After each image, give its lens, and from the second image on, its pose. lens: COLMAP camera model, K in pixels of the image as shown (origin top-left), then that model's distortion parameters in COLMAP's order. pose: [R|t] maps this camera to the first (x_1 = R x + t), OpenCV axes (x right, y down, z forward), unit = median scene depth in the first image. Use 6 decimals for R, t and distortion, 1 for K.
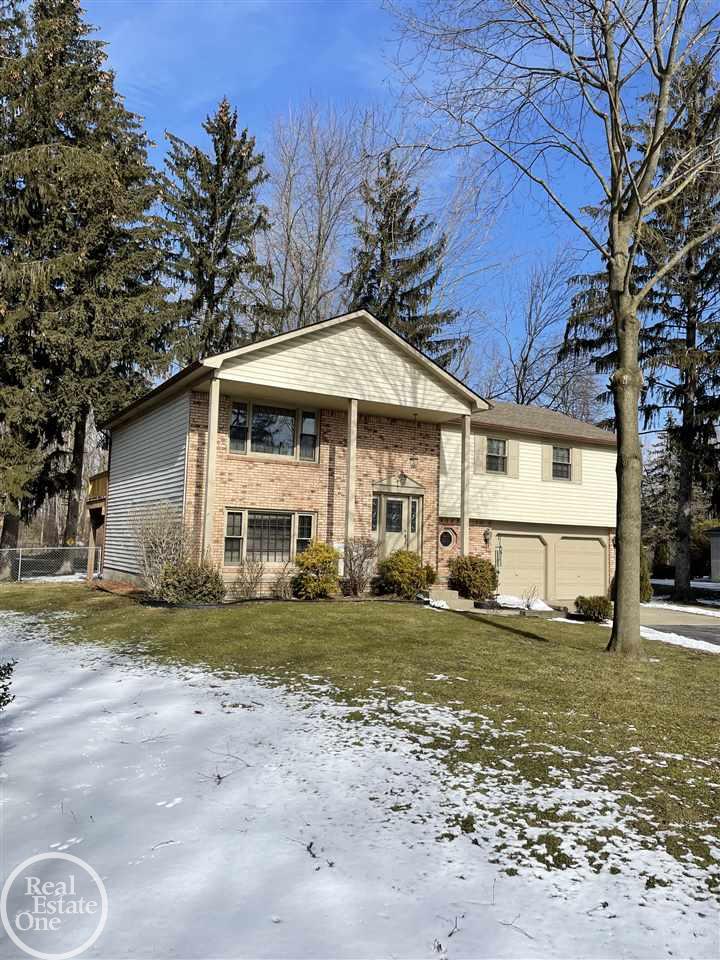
lens RADIAL K [[725.3, 0, 361.7], [0, 725.3, 477.7], [0, 0, 1]] dist [0.059149, -0.005547]
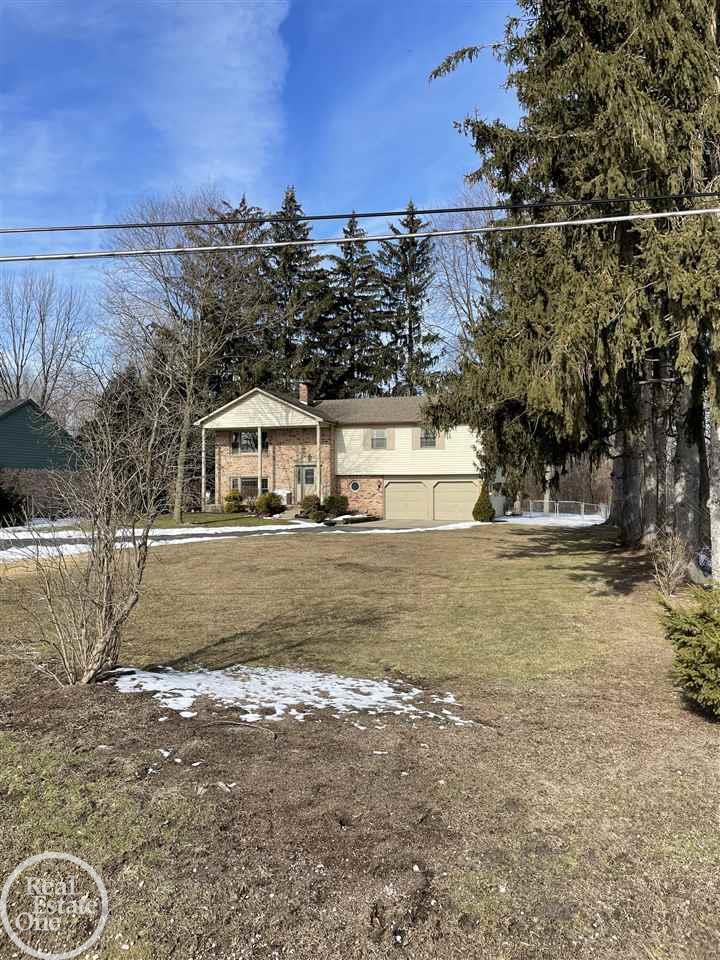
lens RADIAL K [[725.3, 0, 356.4], [0, 725.3, 482.8], [0, 0, 1]] dist [0.059149, -0.005547]
pose [[0.657869, -0.043321, -0.751886, 1.772158], [0.087610, 0.995968, 0.019271, 0.046094], [0.748020, -0.078551, 0.659012, -0.265667]]
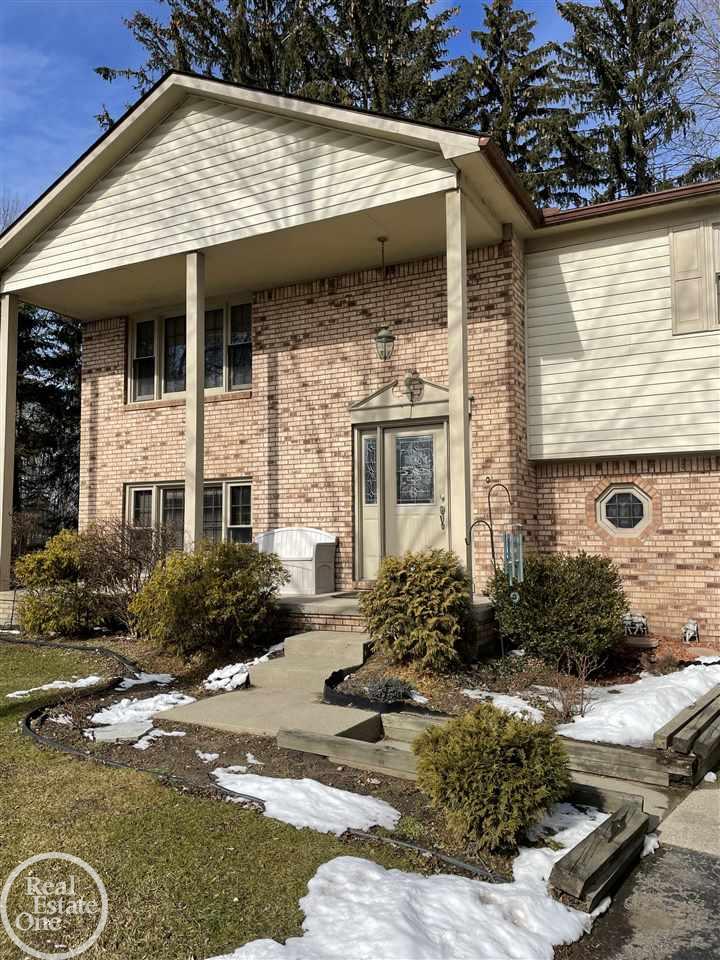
lens RADIAL K [[725.3, 0, 357.1], [0, 725.3, 478.9], [0, 0, 1]] dist [0.059149, -0.005547]
pose [[0.528985, -0.103316, -0.842318, 0.444931], [0.095510, 0.993503, -0.061879, 0.089523], [0.843239, -0.047717, 0.535416, 0.761148]]
